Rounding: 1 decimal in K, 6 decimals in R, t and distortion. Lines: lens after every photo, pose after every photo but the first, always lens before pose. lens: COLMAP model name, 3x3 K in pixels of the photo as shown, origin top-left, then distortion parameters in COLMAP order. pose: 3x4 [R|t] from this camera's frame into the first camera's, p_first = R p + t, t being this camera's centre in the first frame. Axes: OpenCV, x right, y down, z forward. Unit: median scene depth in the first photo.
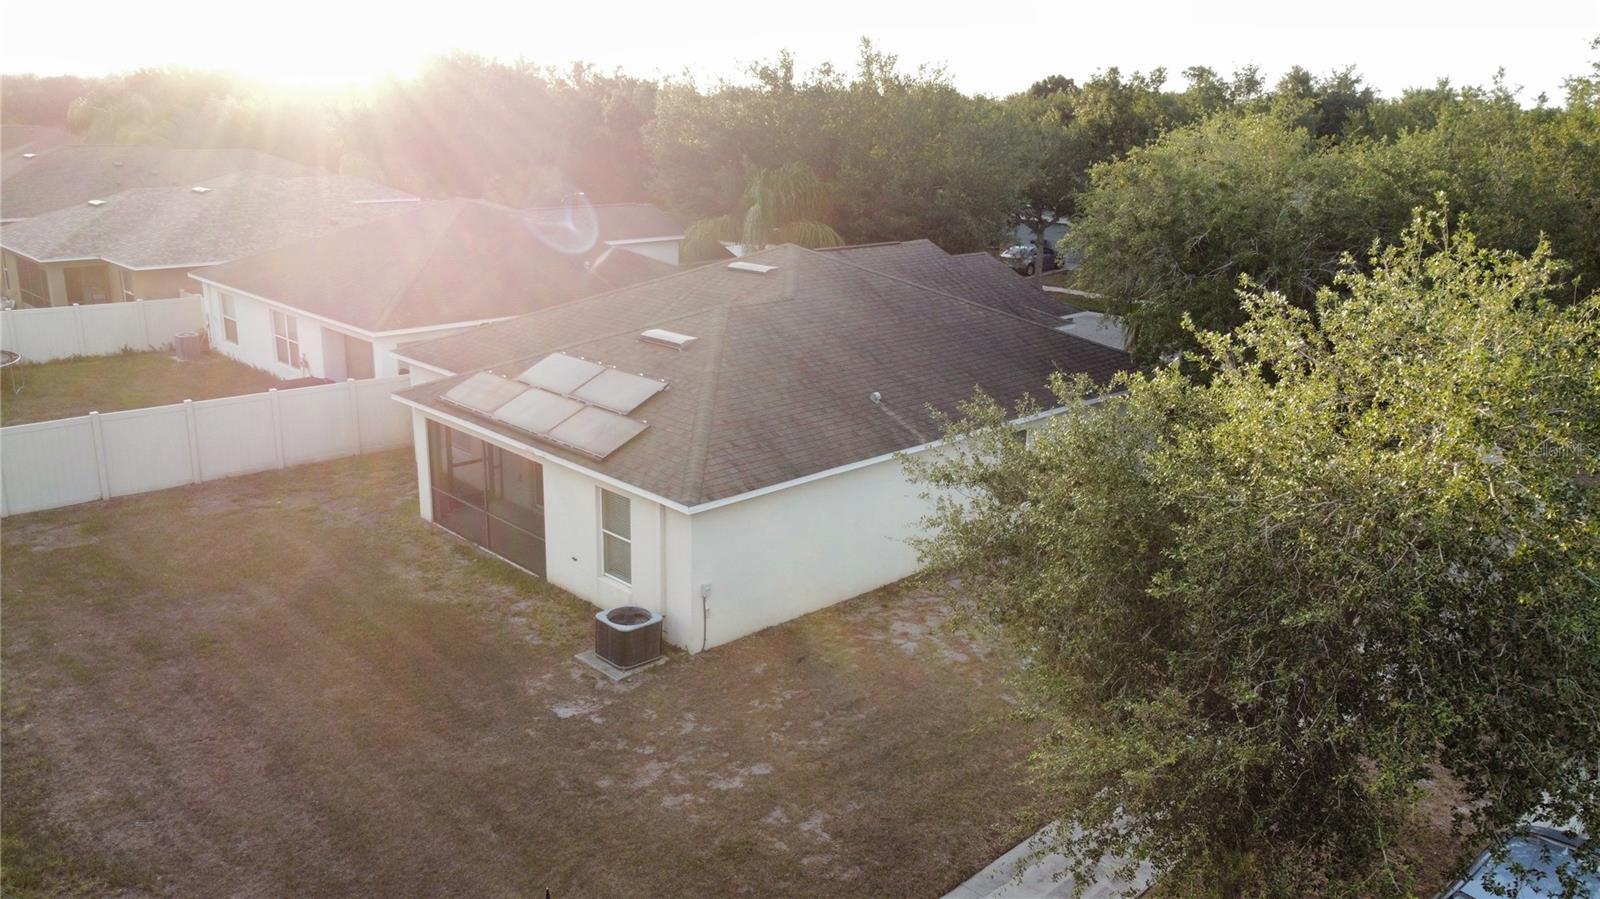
lens RADIAL K [[1218.1, 0, 800.0], [0, 1218.1, 449.5], [0, 0, 1]] dist [-0.009379, 0.010257]
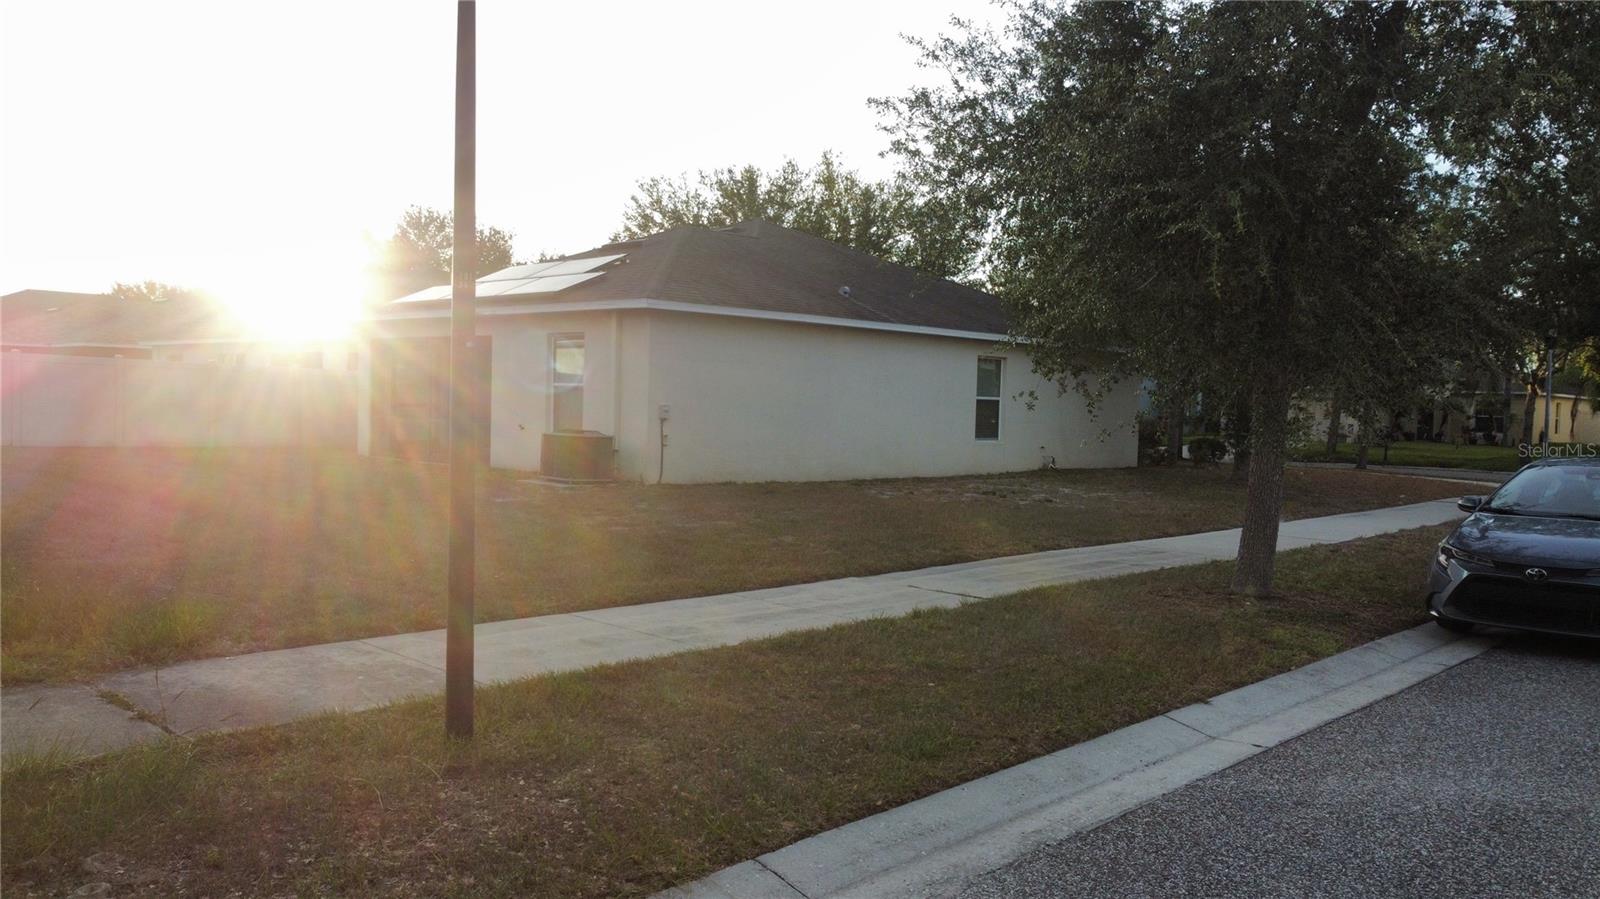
lens RADIAL K [[1218.1, 0, 800.0], [0, 1218.1, 449.5], [0, 0, 1]] dist [-0.009379, 0.010257]
pose [[0.999516, -0.000500, 0.031093, -0.003184], [0.007803, 0.971914, -0.235208, 0.312611], [-0.030103, 0.235337, 0.971448, 0.101481]]
